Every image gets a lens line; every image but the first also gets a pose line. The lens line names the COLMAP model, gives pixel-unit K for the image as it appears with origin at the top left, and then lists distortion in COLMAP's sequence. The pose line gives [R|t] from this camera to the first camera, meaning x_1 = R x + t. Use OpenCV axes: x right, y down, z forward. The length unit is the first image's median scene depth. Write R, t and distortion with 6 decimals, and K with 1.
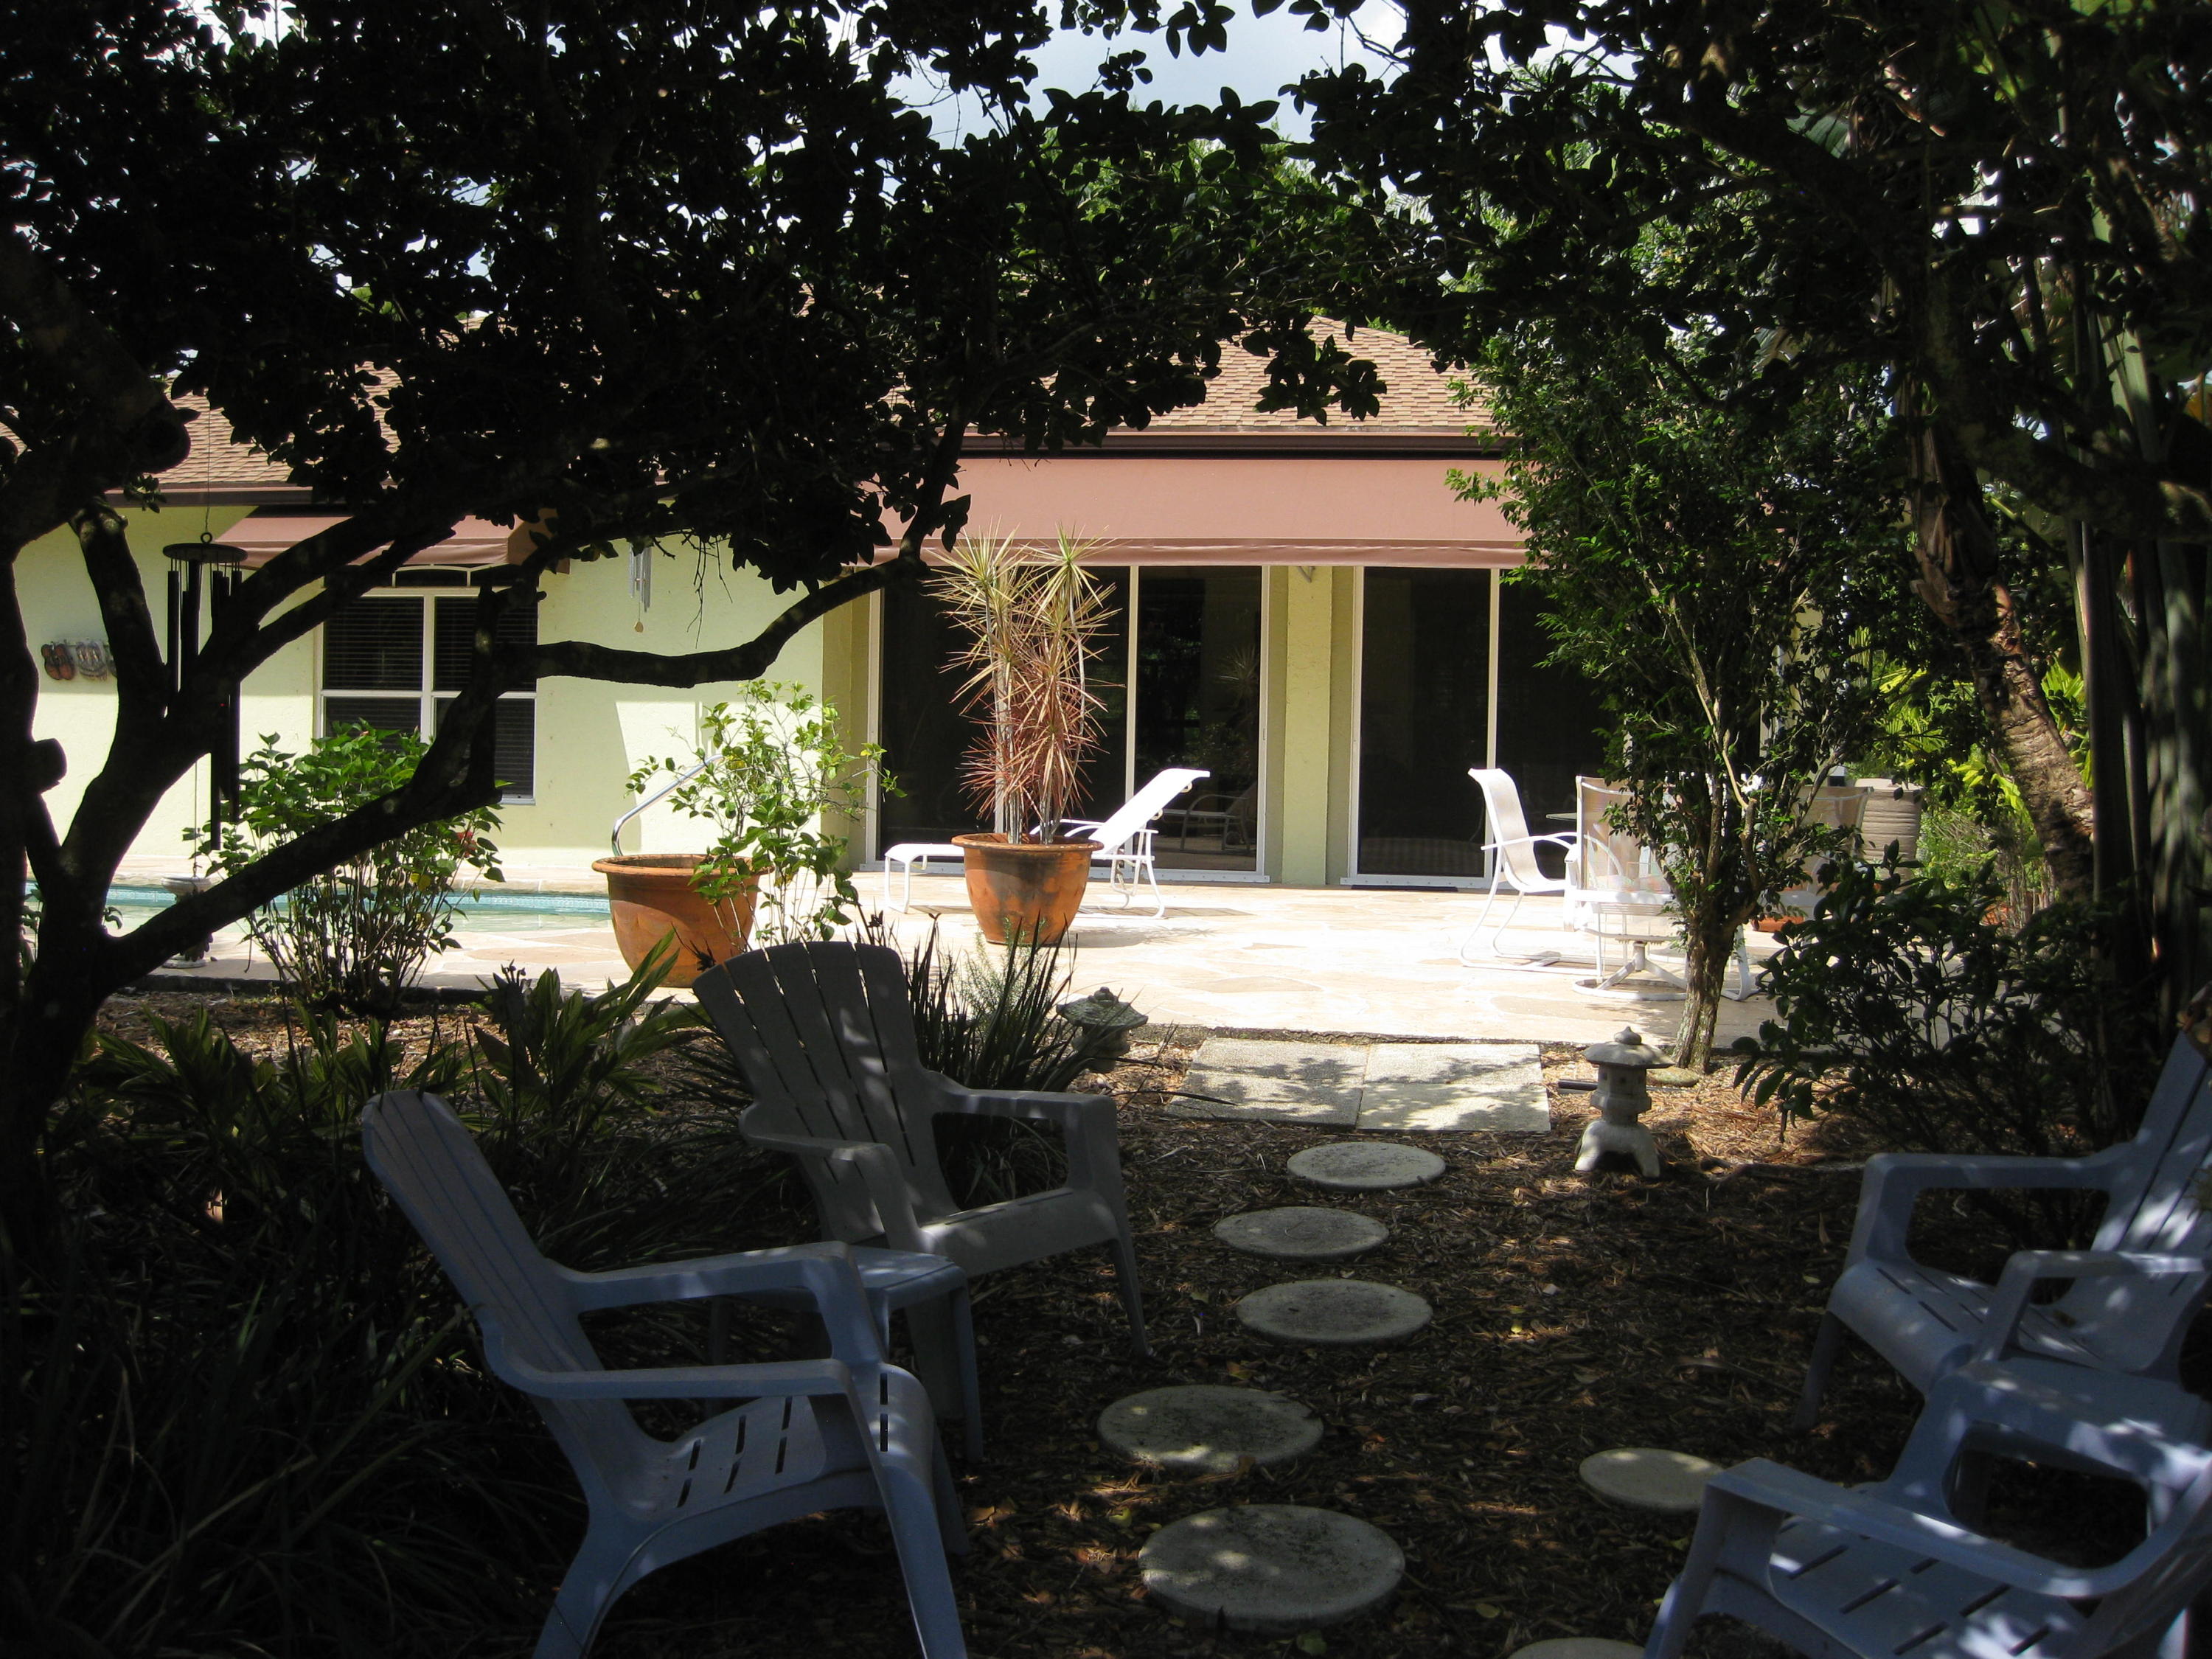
lens RADIAL K [[2272.2, 0, 1112.5], [0, 2272.2, 841.2], [0, 0, 1]] dist [-0.112983, 0.000000]
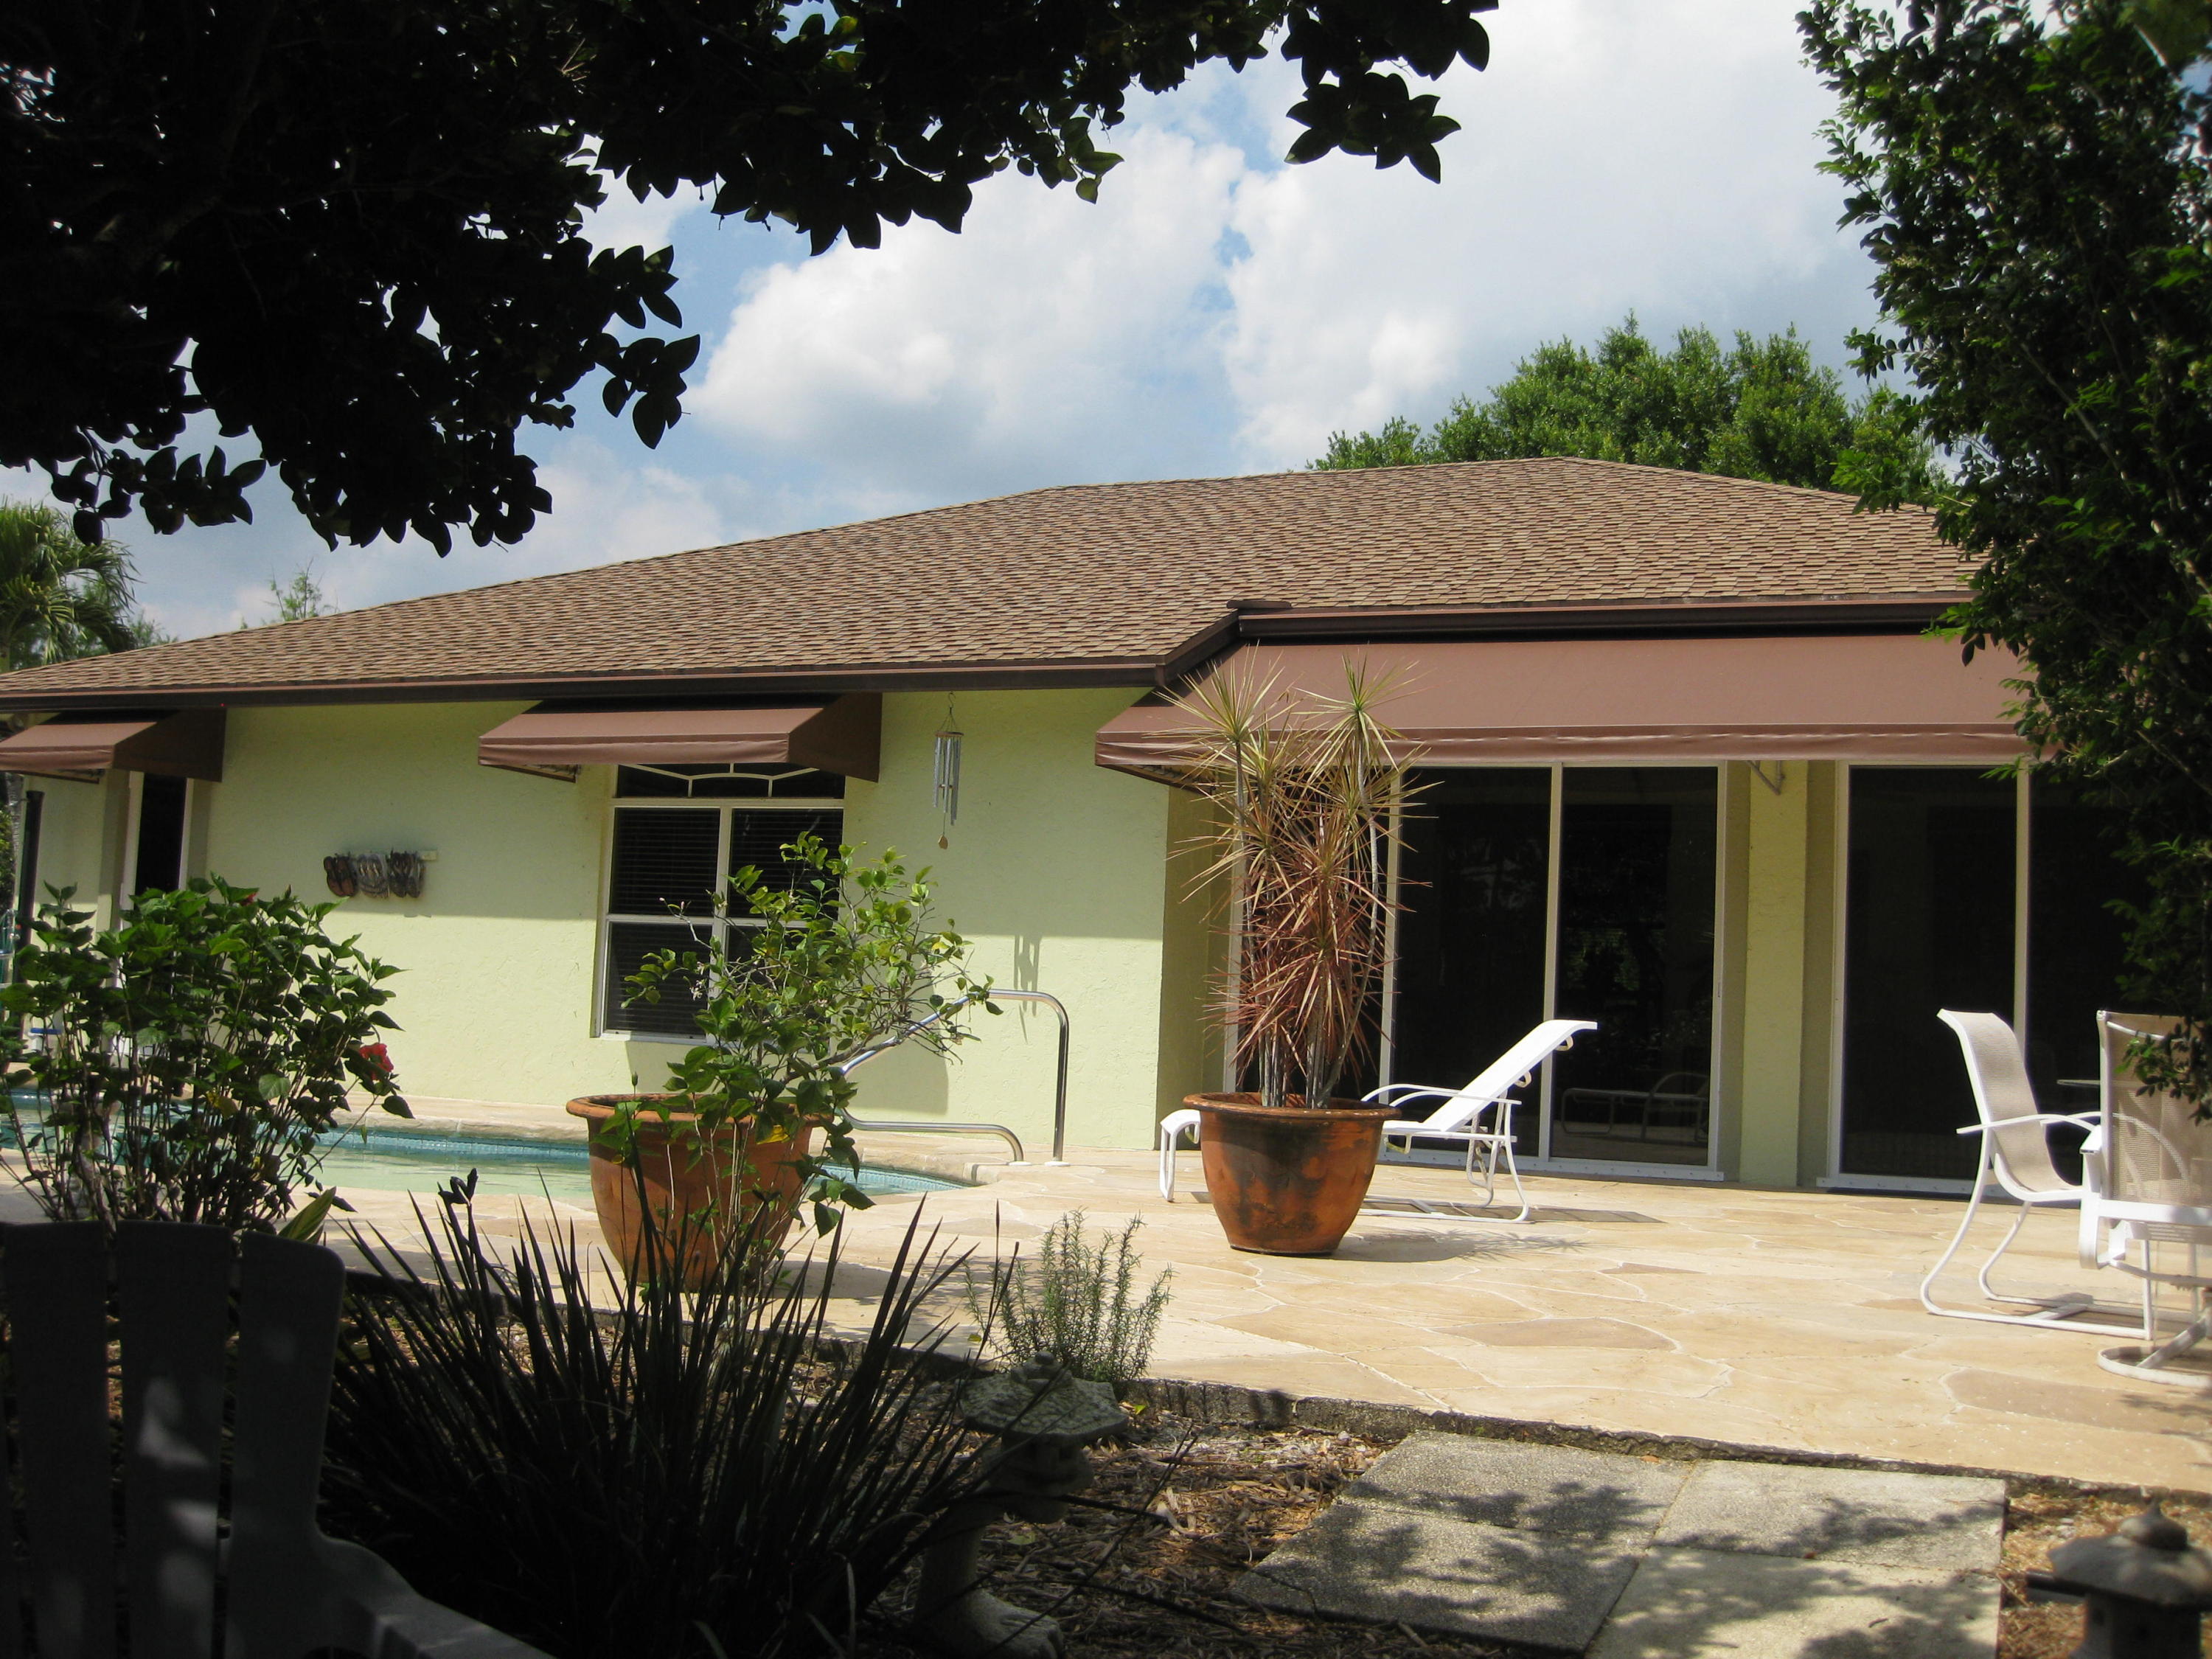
lens RADIAL K [[2272.2, 0, 1098.7], [0, 2272.2, 824.8], [0, 0, 1]] dist [-0.112983, 0.000000]
pose [[0.968894, 0.004849, -0.247430, 0.084430], [-0.038064, 0.990831, -0.129635, 0.008372], [0.244532, 0.135021, 0.960194, 0.325677]]
